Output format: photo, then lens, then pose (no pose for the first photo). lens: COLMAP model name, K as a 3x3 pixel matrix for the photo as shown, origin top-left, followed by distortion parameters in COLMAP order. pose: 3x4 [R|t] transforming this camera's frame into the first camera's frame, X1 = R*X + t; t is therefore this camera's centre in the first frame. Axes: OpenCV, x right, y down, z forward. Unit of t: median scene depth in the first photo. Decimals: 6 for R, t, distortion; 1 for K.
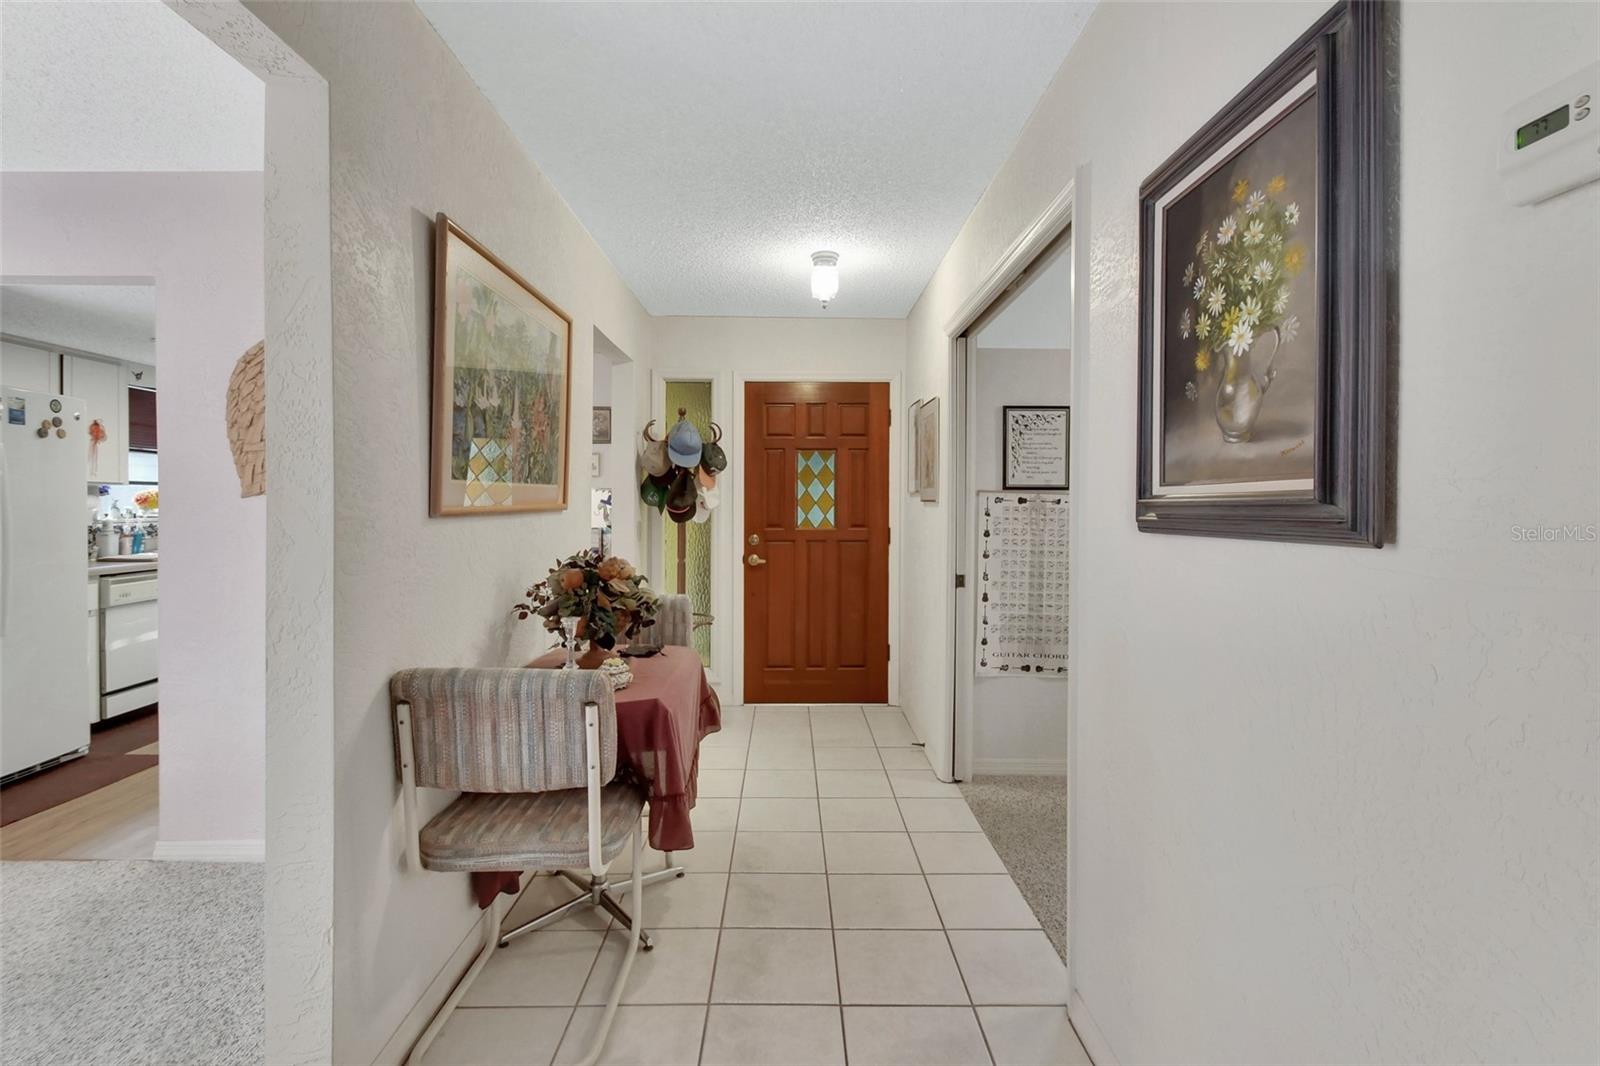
lens RADIAL K [[738.7, 0, 794.4], [0, 738.7, 534.2], [0, 0, 1]] dist [0.034464, -0.021900]
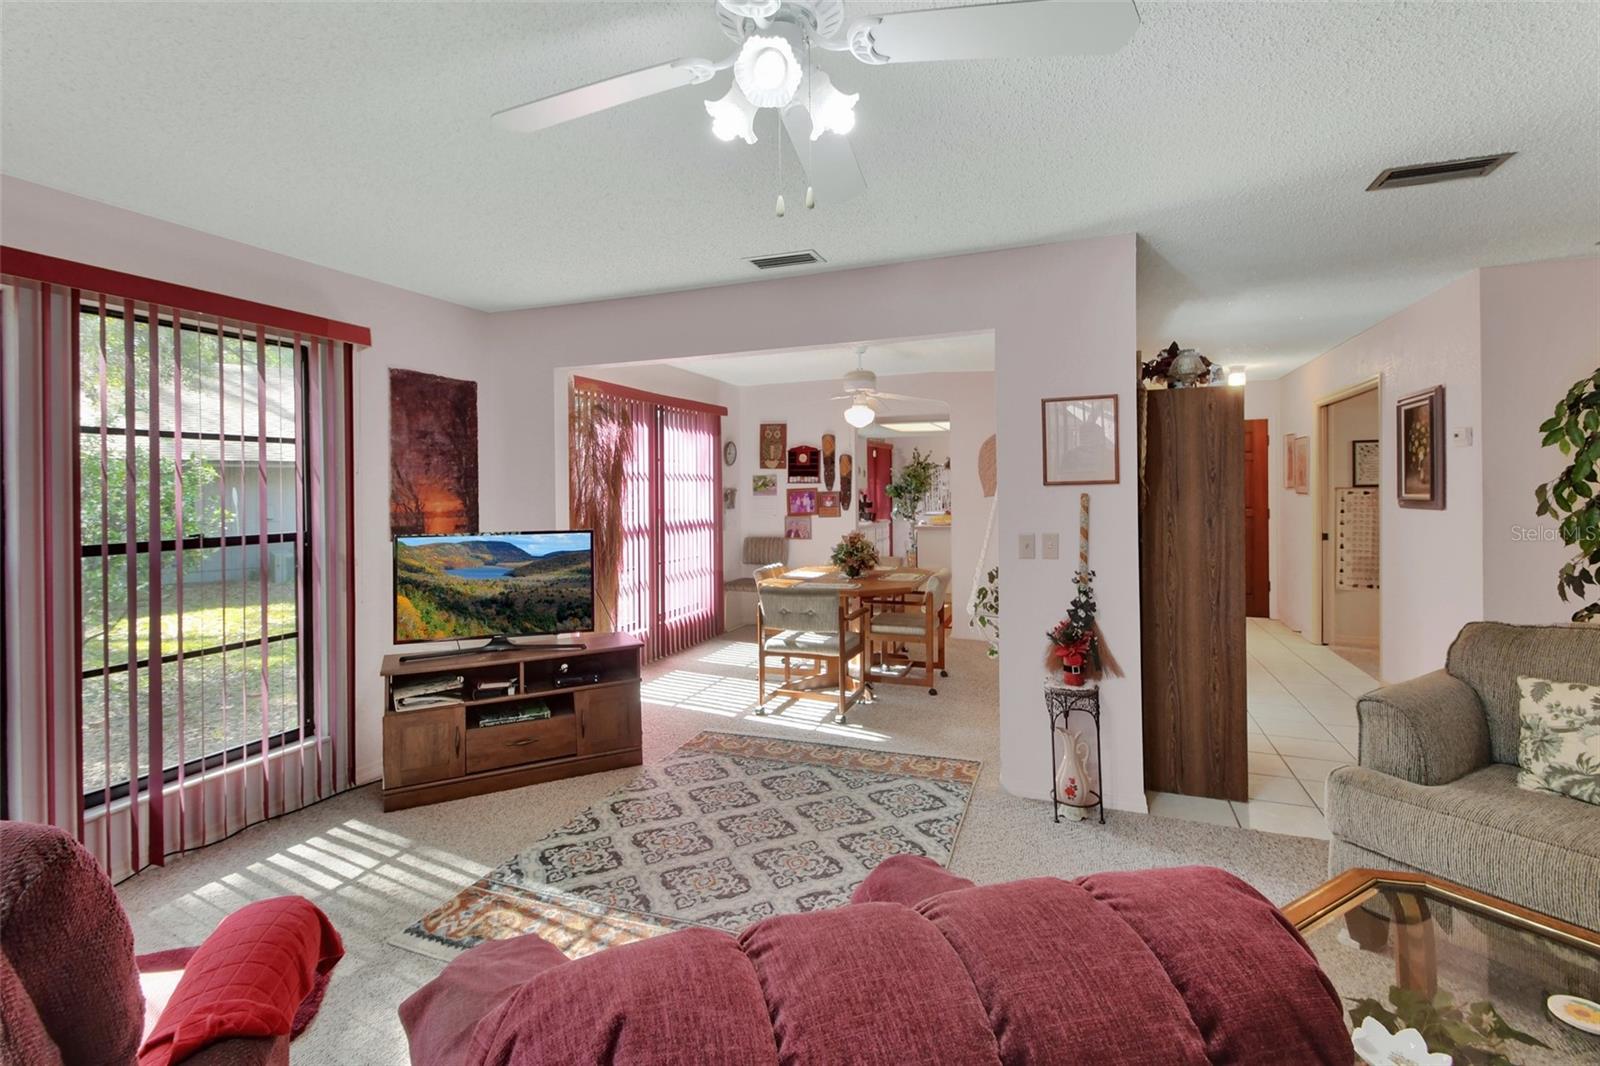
lens RADIAL K [[743.9, 0, 796.1], [0, 743.9, 503.5], [0, 0, 1]] dist [0.032405, 0.000044]
pose [[0.929322, -0.006468, -0.369214, -0.308730], [-0.000994, 0.999799, -0.020016, 0.018853], [0.369269, 0.018968, 0.929129, -1.253512]]
